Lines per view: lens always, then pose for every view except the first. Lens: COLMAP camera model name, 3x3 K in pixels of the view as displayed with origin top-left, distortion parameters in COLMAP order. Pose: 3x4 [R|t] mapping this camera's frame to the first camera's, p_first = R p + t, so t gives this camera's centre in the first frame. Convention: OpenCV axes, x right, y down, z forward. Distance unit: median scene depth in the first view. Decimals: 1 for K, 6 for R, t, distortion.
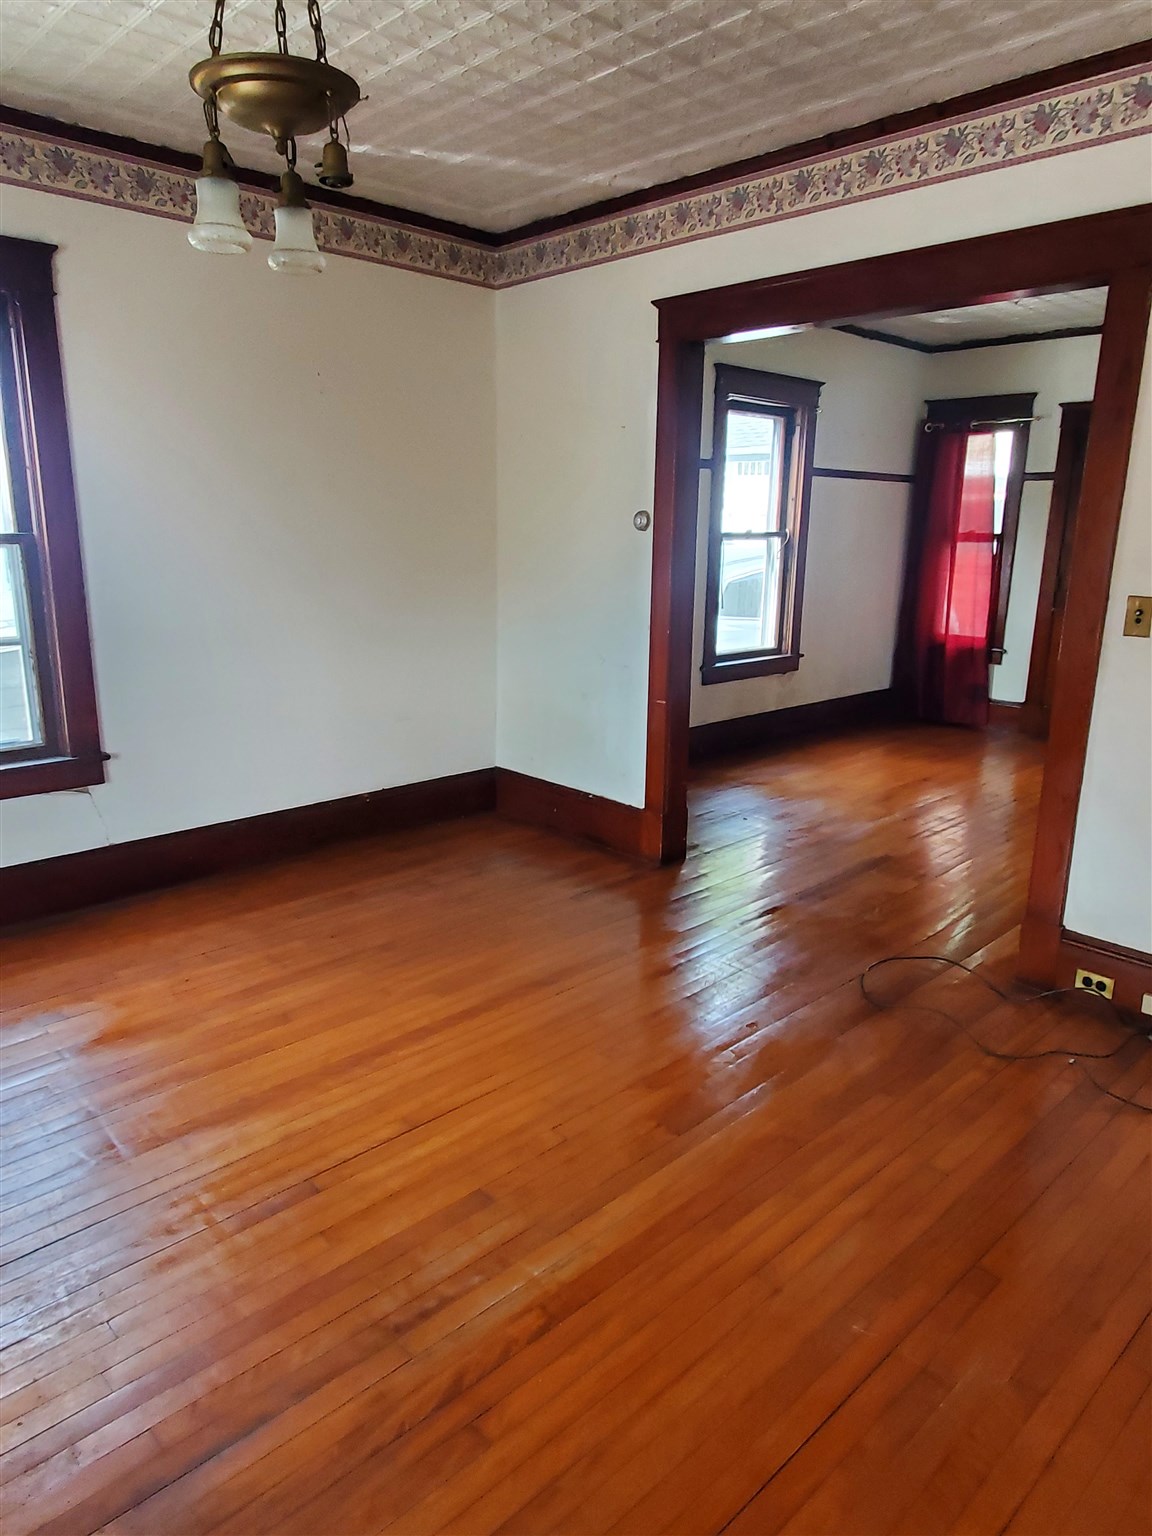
lens RADIAL K [[1009.5, 0, 573.7], [0, 1009.5, 772.1], [0, 0, 1]] dist [0.007296, -0.011308]
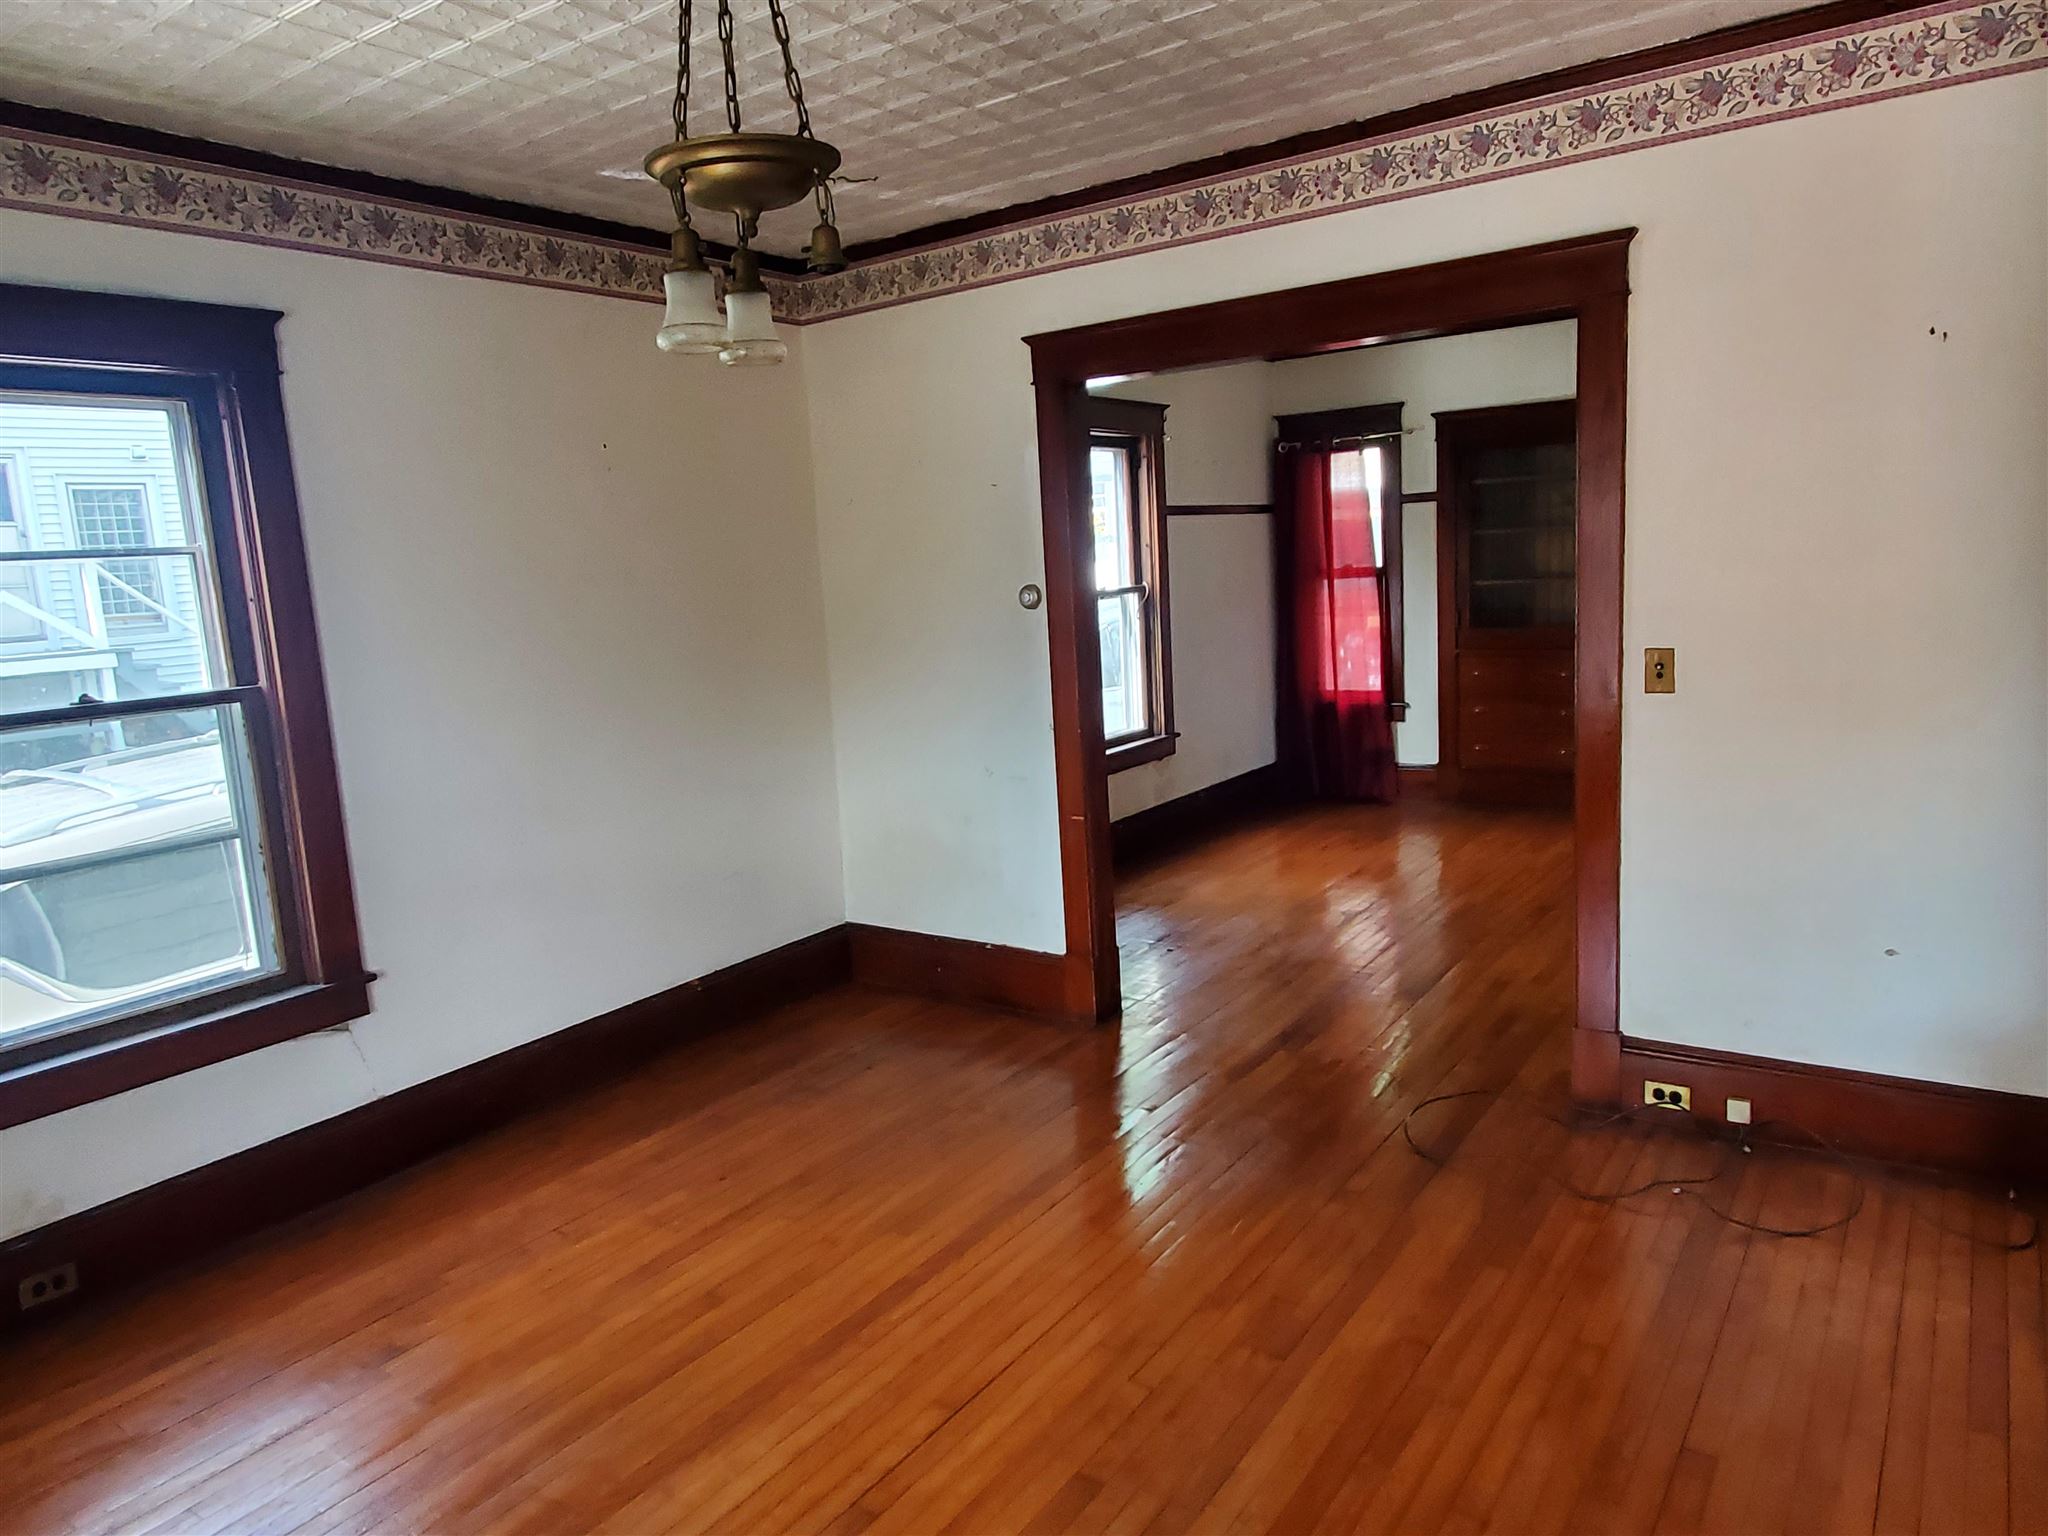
lens RADIAL K [[1346.1, 0, 1030.2], [0, 1346.1, 763.9], [0, 0, 1]] dist [0.007296, -0.011308]
pose [[0.978955, -0.100787, 0.177452, -0.158402], [0.117547, 0.989284, -0.086597, -0.027700], [-0.166823, 0.105633, 0.980312, -0.047208]]
